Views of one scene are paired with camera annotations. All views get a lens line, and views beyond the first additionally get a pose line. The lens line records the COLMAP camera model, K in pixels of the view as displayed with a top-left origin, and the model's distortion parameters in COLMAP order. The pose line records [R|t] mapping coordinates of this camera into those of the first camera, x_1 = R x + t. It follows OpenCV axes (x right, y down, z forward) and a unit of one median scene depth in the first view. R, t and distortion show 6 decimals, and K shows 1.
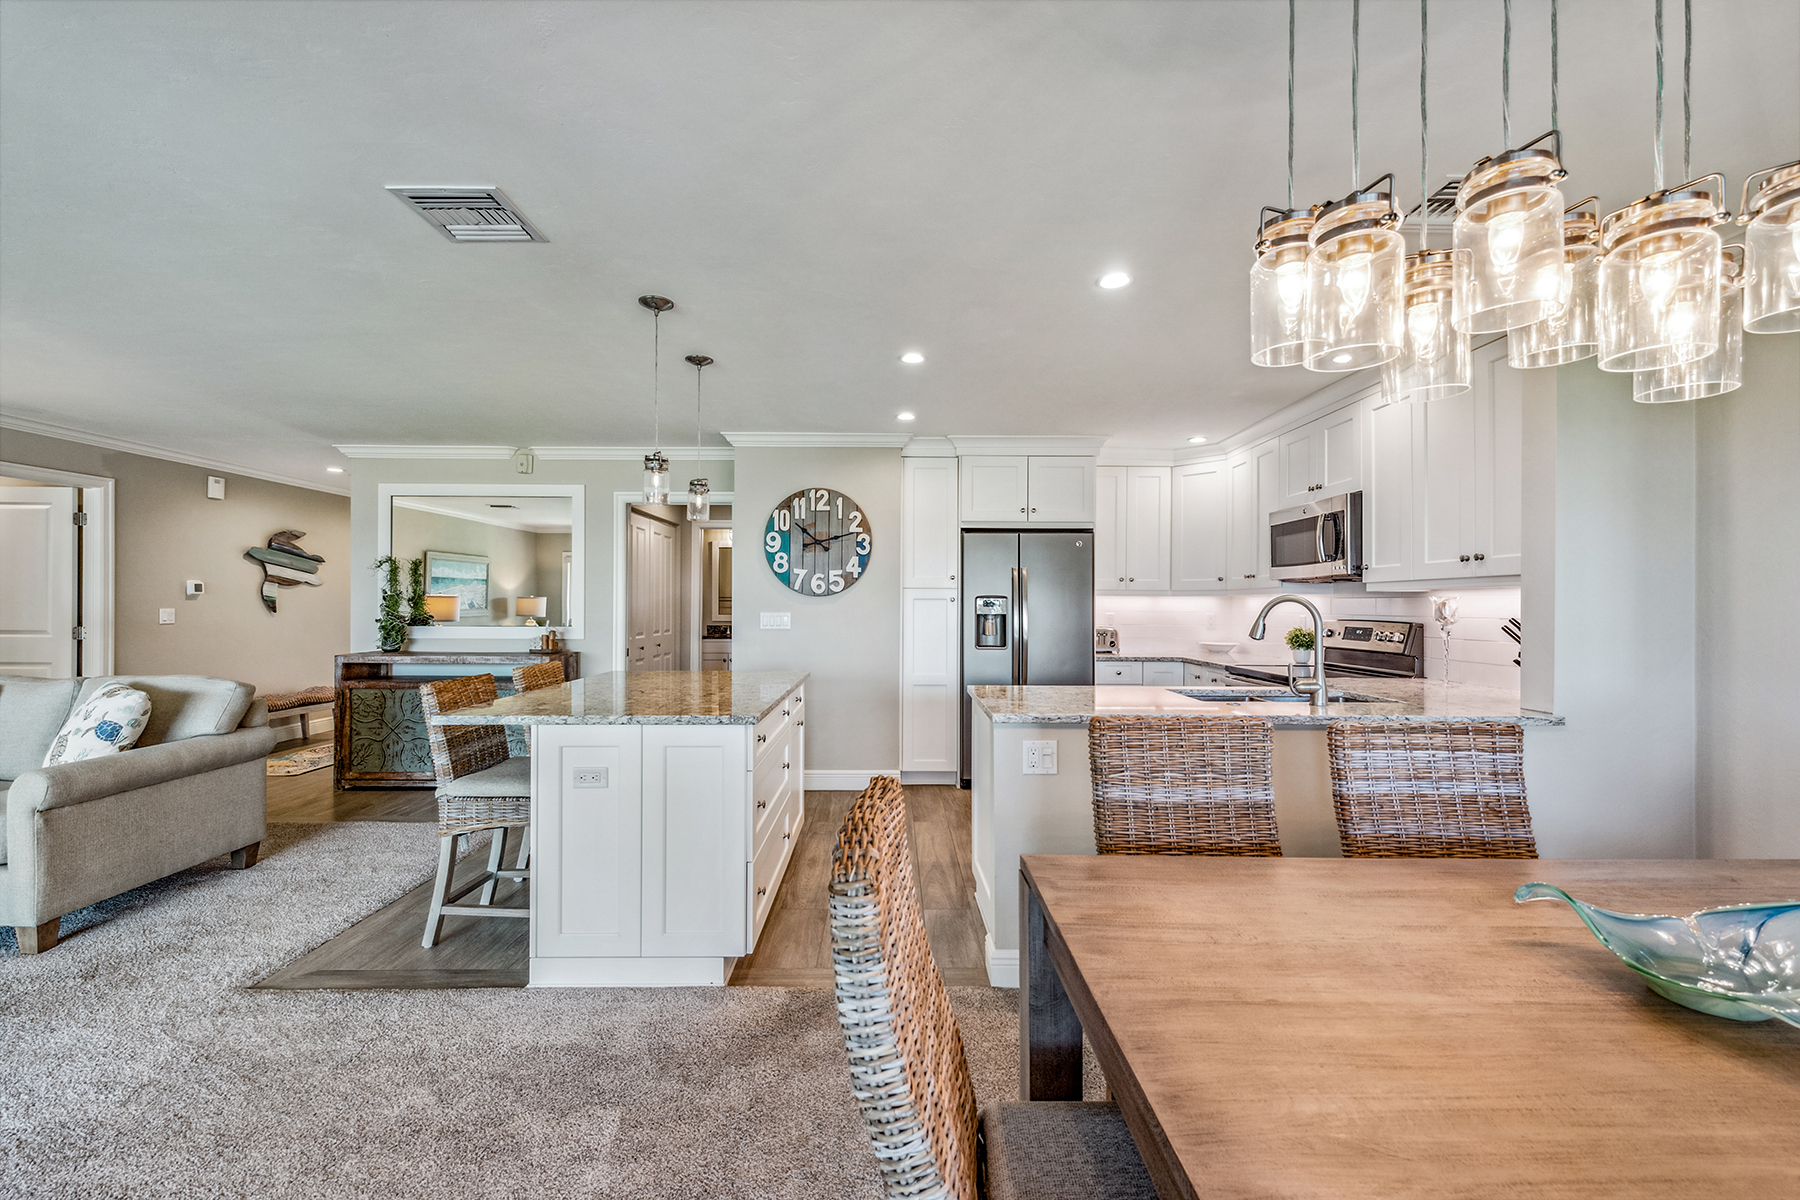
lens RADIAL K [[729.2, 0, 890.7], [0, 729.2, 601.2], [0, 0, 1]] dist [0.004721, 0.000312]
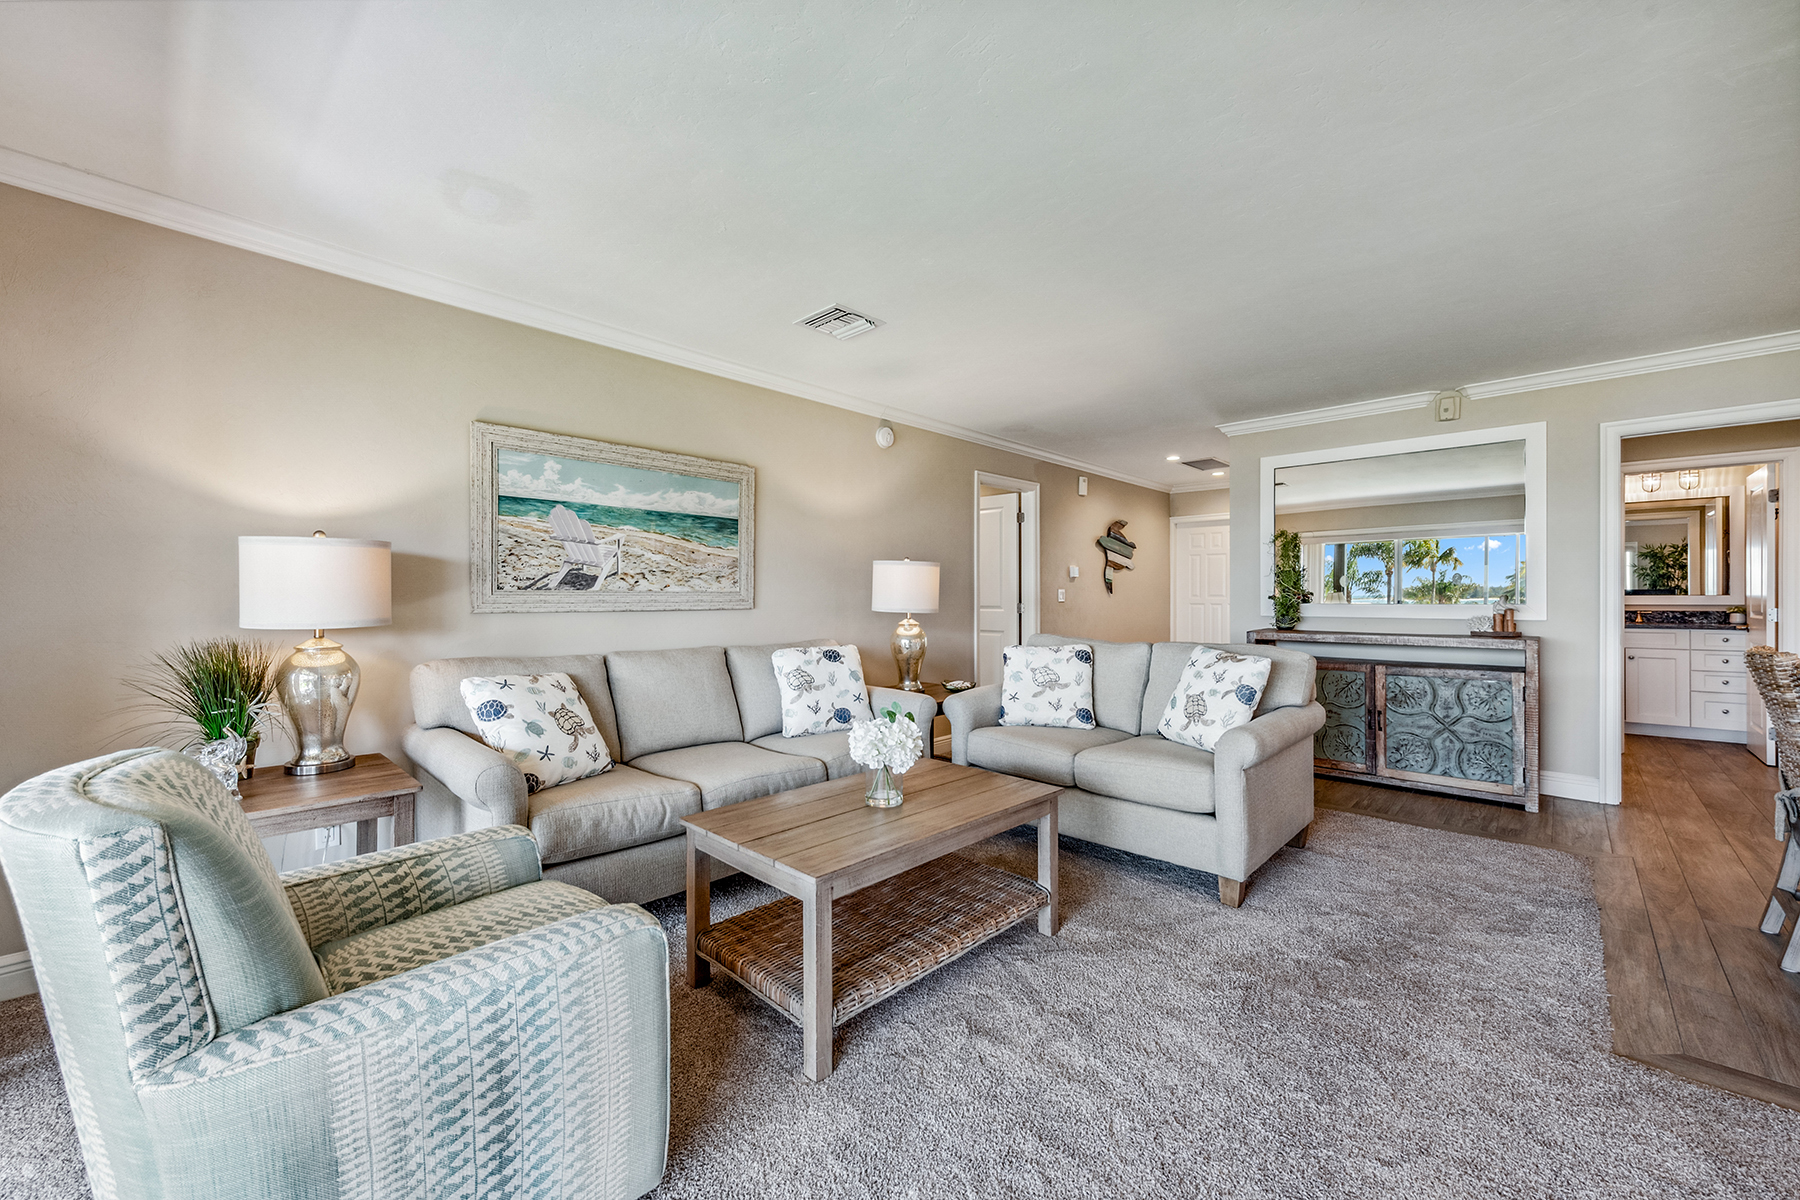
lens RADIAL K [[705.1, 0, 897.6], [0, 705.1, 599.4], [0, 0, 1]] dist [0.012105, -0.002947]
pose [[0.726395, -0.004717, -0.687261, -0.441369], [0.011385, 0.999922, 0.005171, 0.019748], [0.687183, -0.011581, 0.726392, -0.025339]]
